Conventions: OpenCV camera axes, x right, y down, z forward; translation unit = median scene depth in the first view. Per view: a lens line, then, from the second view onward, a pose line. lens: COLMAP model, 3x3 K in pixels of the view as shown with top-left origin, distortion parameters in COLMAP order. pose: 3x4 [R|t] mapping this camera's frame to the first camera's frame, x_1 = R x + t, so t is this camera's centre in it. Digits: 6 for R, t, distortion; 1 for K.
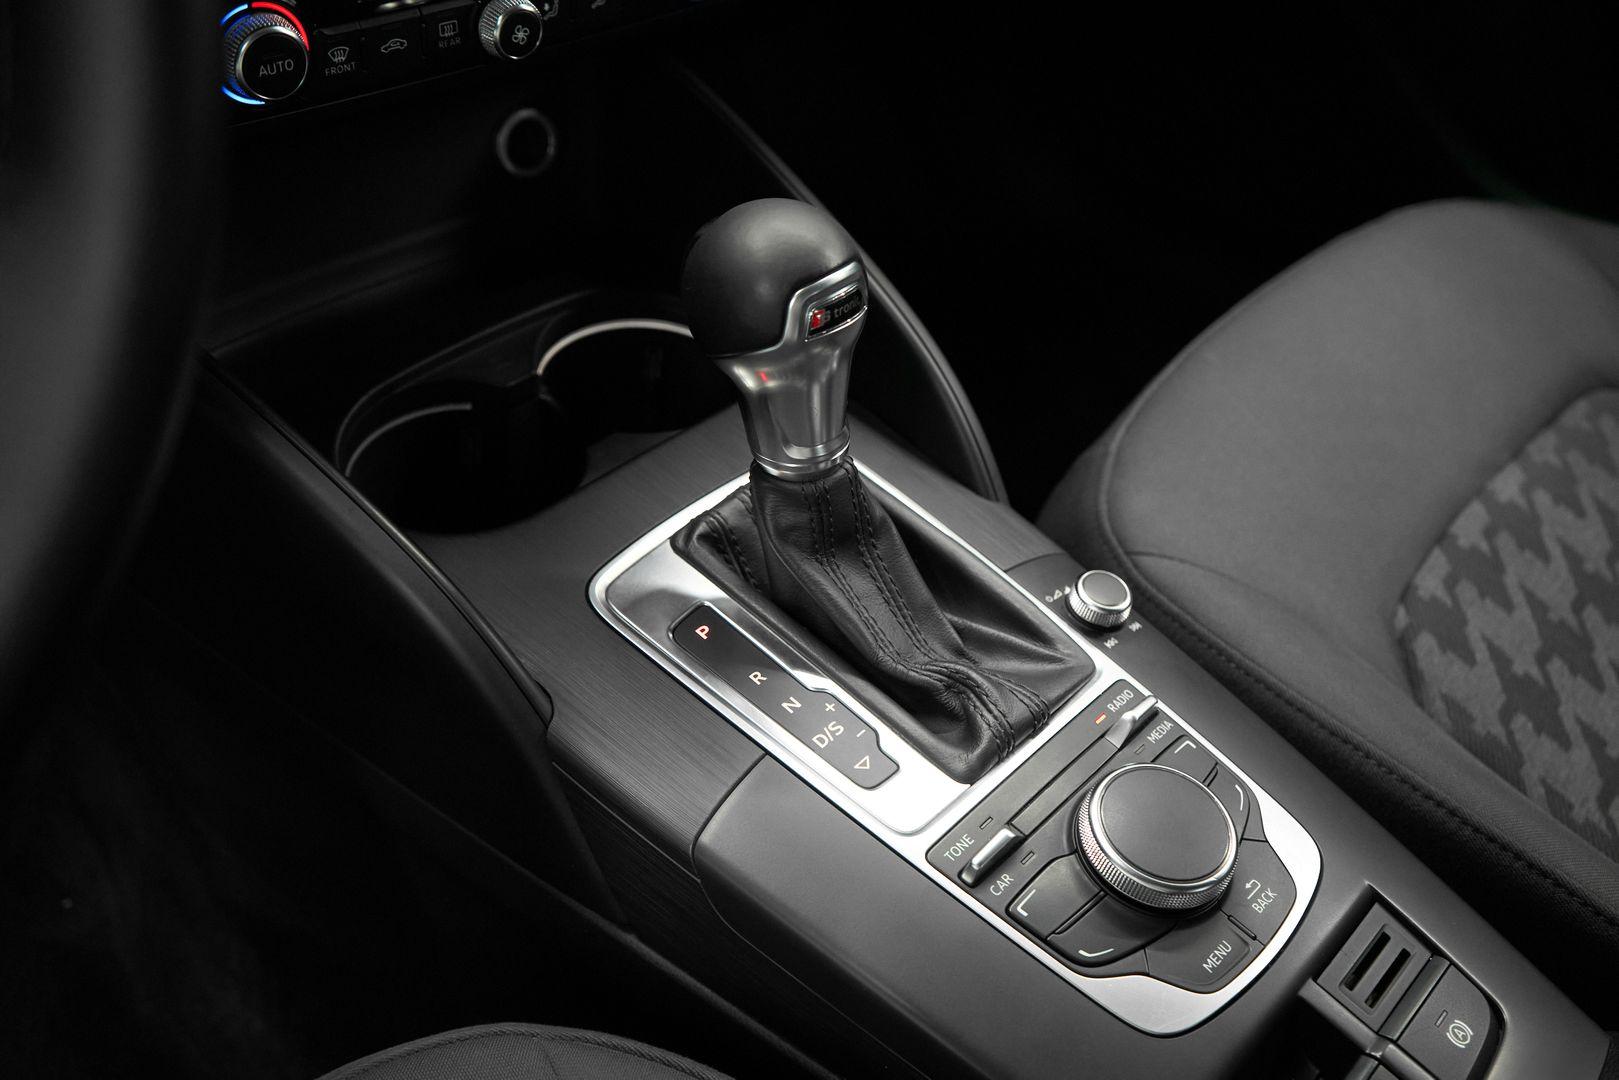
lens RADIAL K [[1472.8, 0, 796.0], [0, 1472.8, 537.9], [0, 0, 1]] dist [-0.030141, 0.000000]
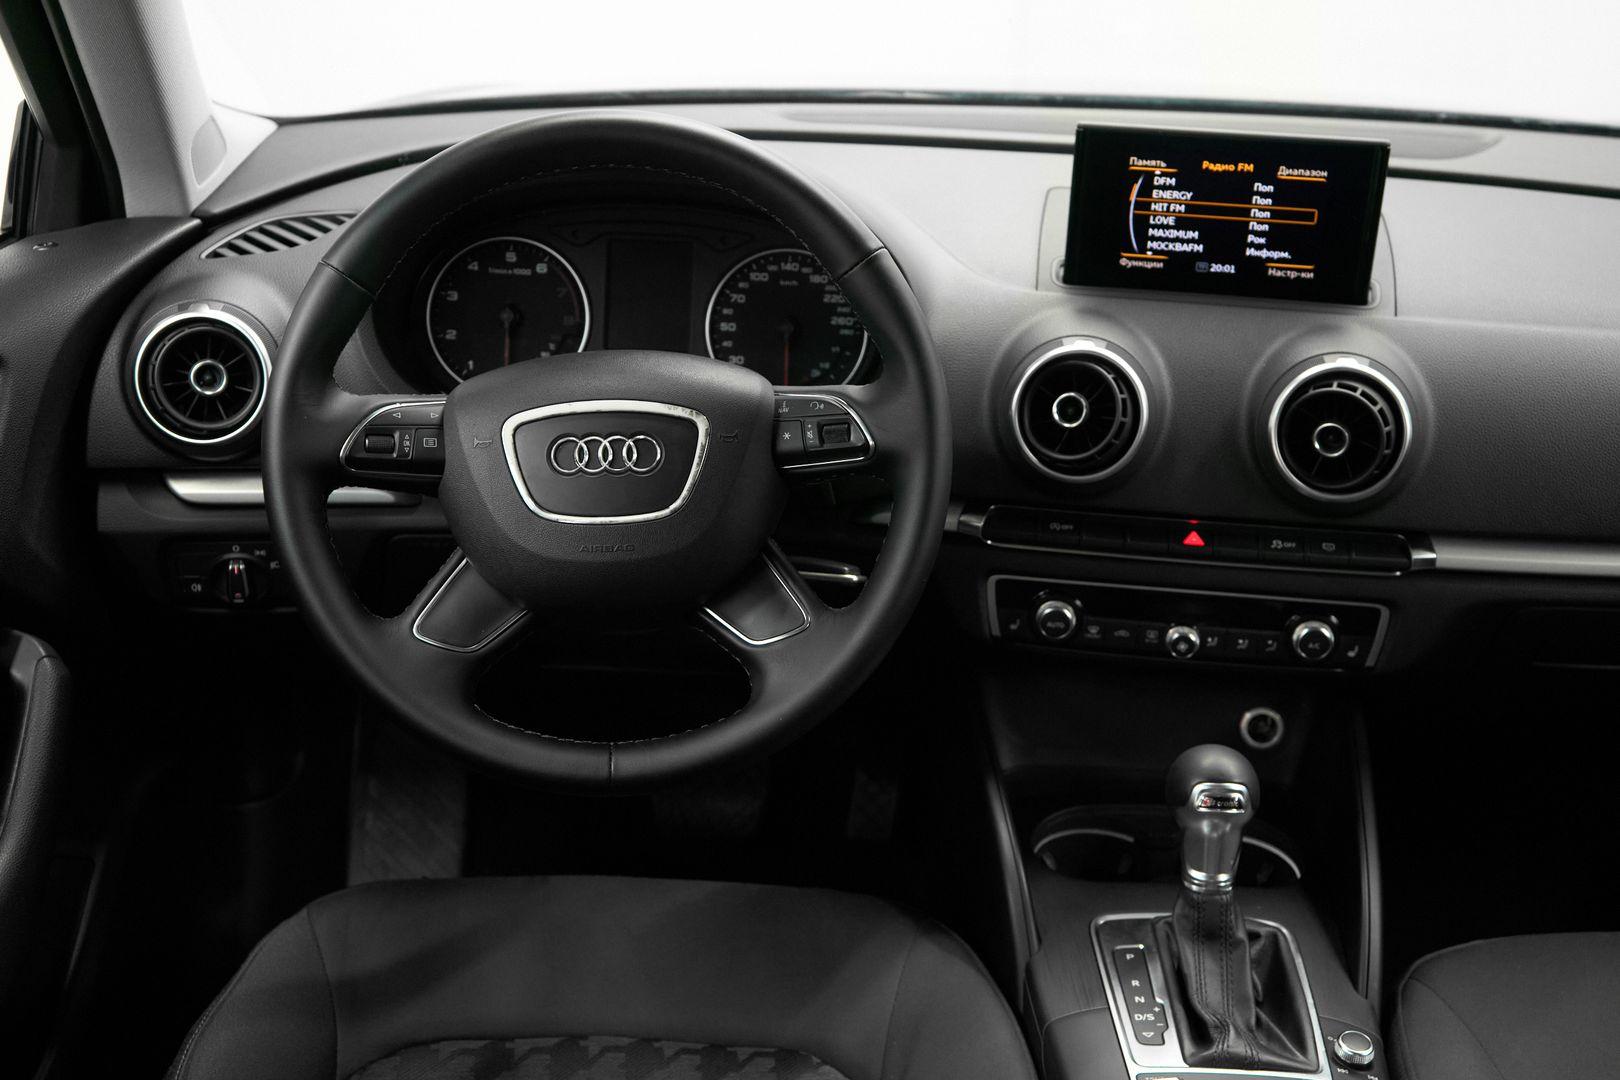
lens RADIAL K [[2095.8, 0, 804.9], [0, 2095.8, 537.8], [0, 0, 1]] dist [0.056338, 0.000000]
pose [[0.681817, 0.222061, -0.697003, 1.406264], [-0.478111, 0.856414, -0.194845, 0.328161], [0.553656, 0.466094, 0.690088, -1.310949]]
